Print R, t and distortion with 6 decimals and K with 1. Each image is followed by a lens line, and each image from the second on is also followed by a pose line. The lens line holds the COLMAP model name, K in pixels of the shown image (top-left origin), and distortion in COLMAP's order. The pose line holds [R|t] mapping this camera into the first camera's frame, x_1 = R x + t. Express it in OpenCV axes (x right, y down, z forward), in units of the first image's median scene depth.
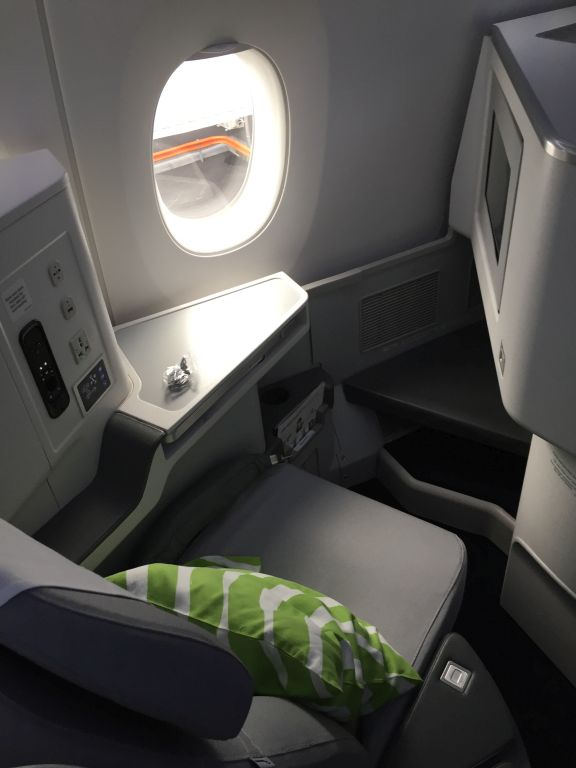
lens RADIAL K [[662.5, 0, 288.0], [0, 662.5, 384.0], [0, 0, 1]] dist [0.012165, 0.002026]
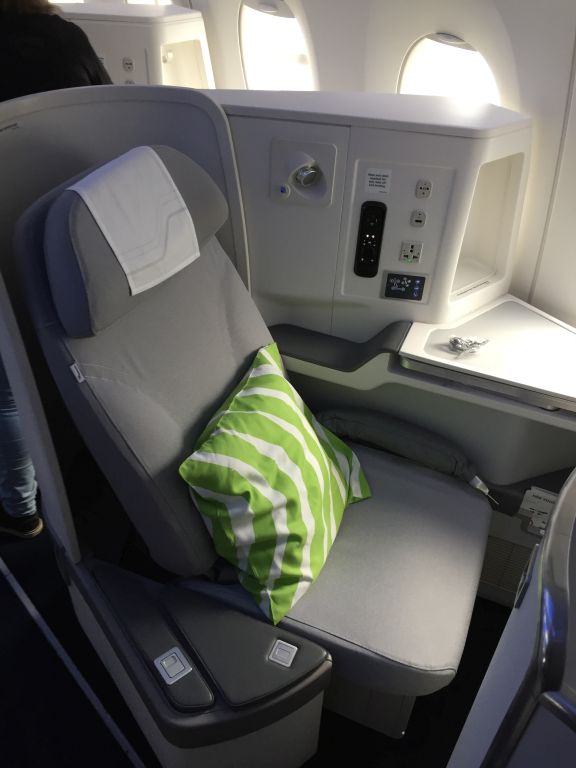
lens RADIAL K [[662.5, 0, 288.0], [0, 662.5, 384.0], [0, 0, 1]] dist [0.012165, 0.002026]
pose [[0.157863, 0.669631, -0.725722, 0.732891], [-0.650880, 0.623248, 0.433494, -0.295368], [0.742586, 0.403926, 0.534238, 0.260131]]
